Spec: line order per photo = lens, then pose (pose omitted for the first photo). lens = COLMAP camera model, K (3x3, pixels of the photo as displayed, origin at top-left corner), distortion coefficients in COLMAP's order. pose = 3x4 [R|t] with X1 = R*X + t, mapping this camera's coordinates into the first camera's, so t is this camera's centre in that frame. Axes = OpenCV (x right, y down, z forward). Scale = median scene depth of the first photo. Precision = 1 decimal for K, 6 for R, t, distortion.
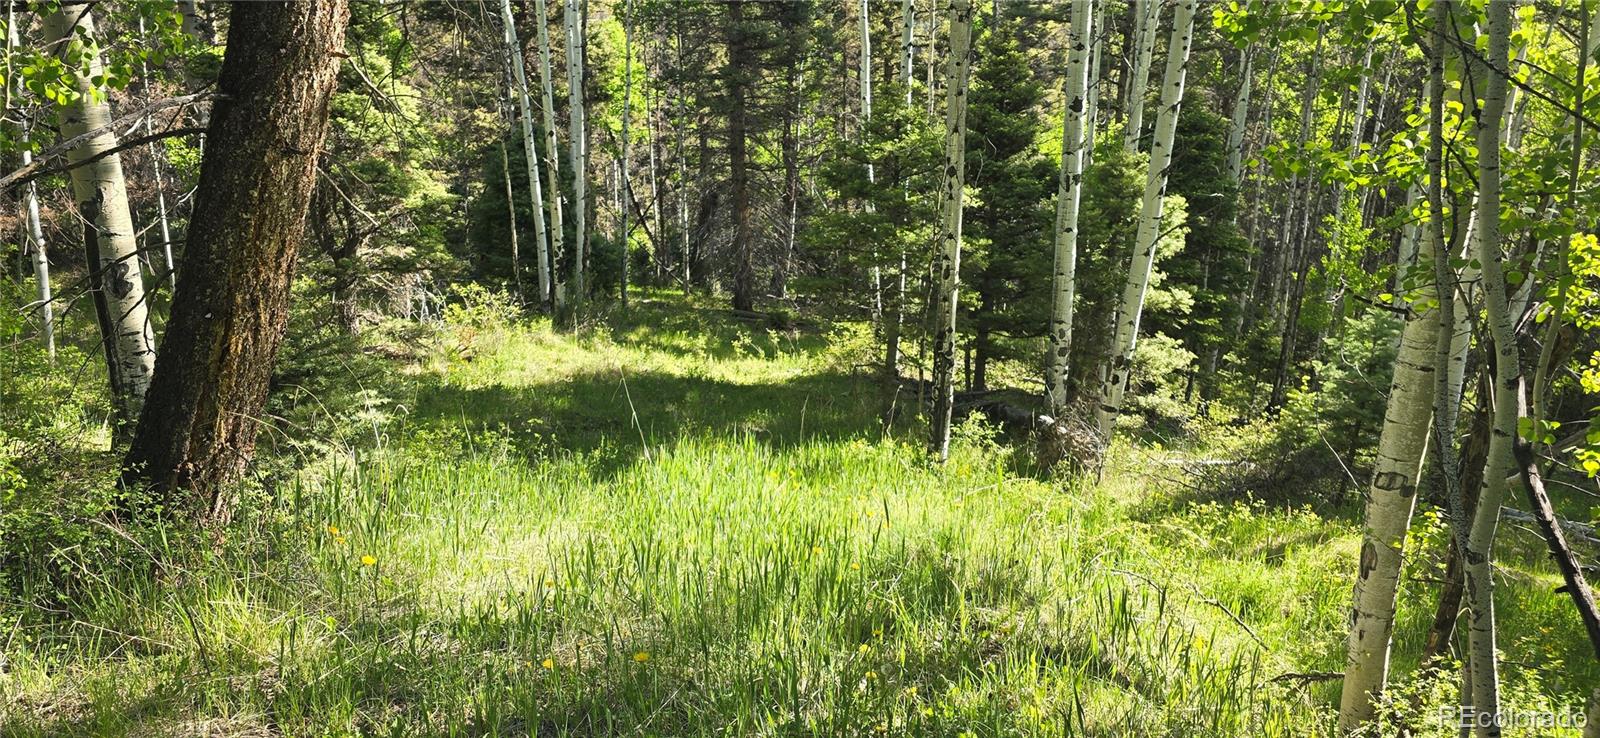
lens RADIAL K [[1063.2, 0, 800.0], [0, 1063.2, 369.0], [0, 0, 1]] dist [0.040888, -0.000786]
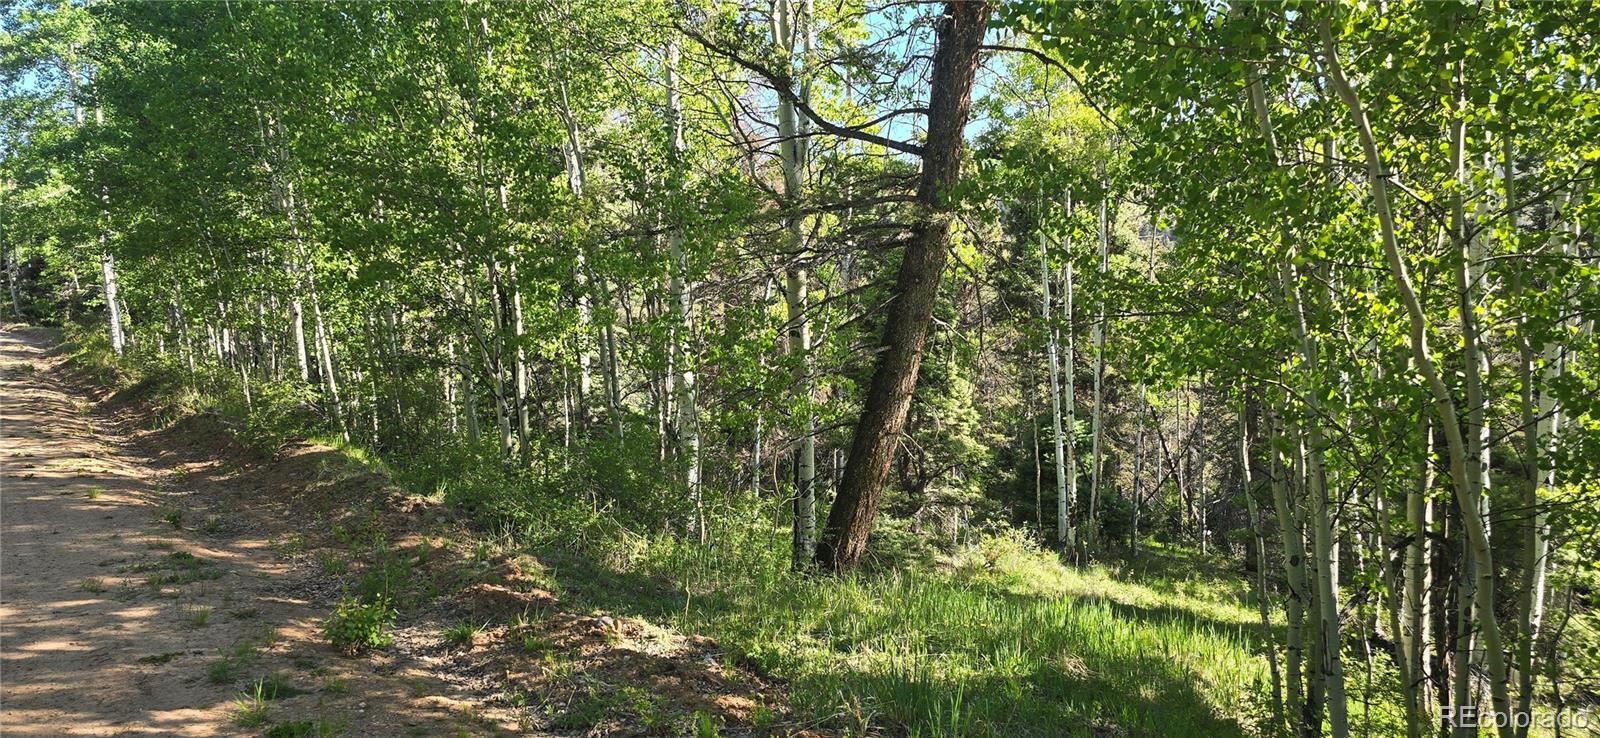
lens RADIAL K [[1053.3, 0, 806.8], [0, 1053.3, 353.9], [0, 0, 1]] dist [0.108525, -0.095467]
pose [[0.868797, -0.003242, -0.495157, 0.190401], [-0.123989, 0.966698, -0.223879, 0.063089], [0.479393, 0.255899, 0.839463, -0.395607]]
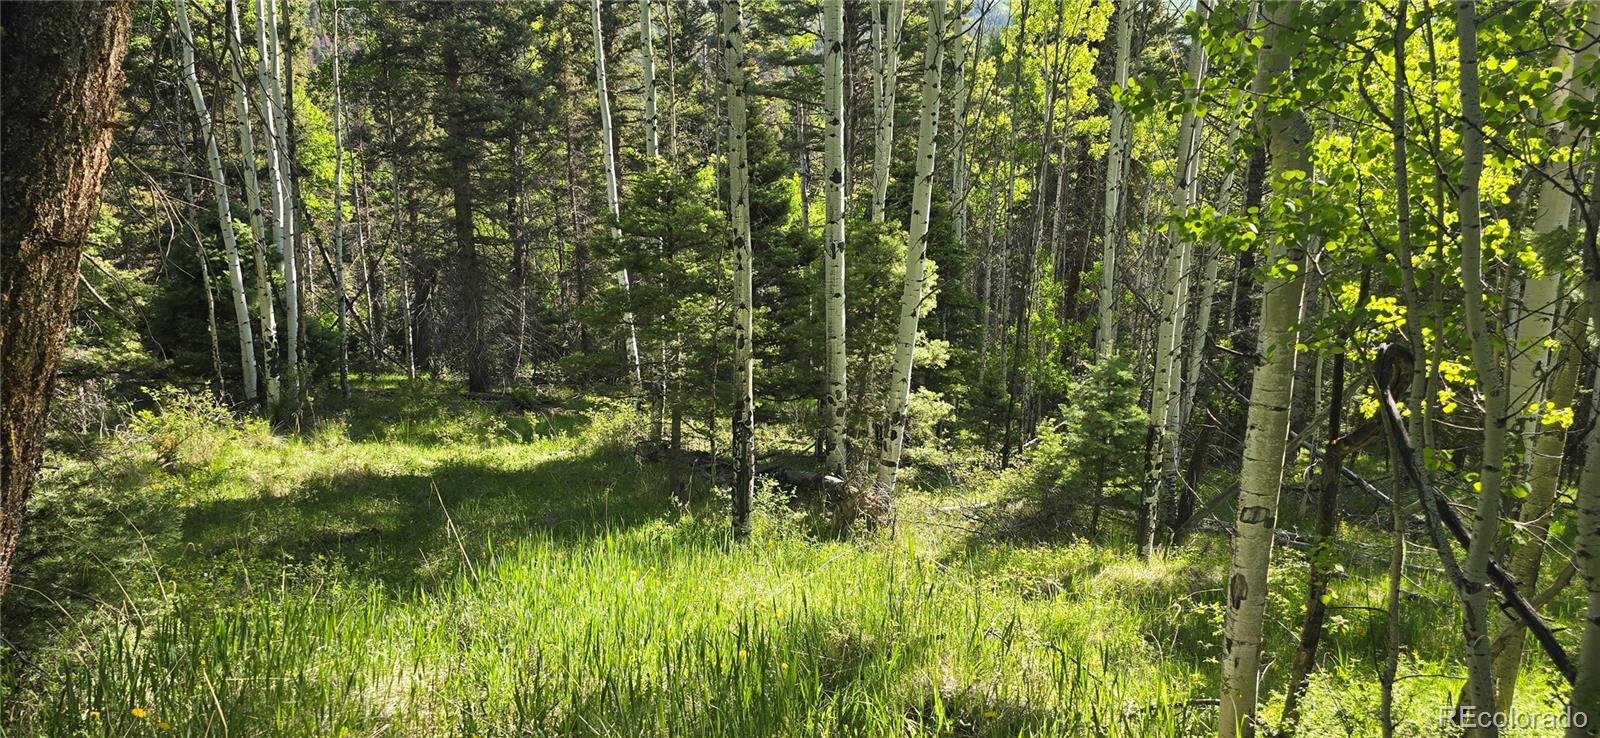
lens RADIAL K [[1050.0, 0, 818.2], [0, 1050.0, 365.7], [0, 0, 1]] dist [0.104375, -0.118001]
pose [[0.958990, -0.062673, 0.276424, -0.052286], [0.080763, 0.995240, -0.054540, -0.007197], [-0.271690, 0.074628, 0.959487, 0.027375]]
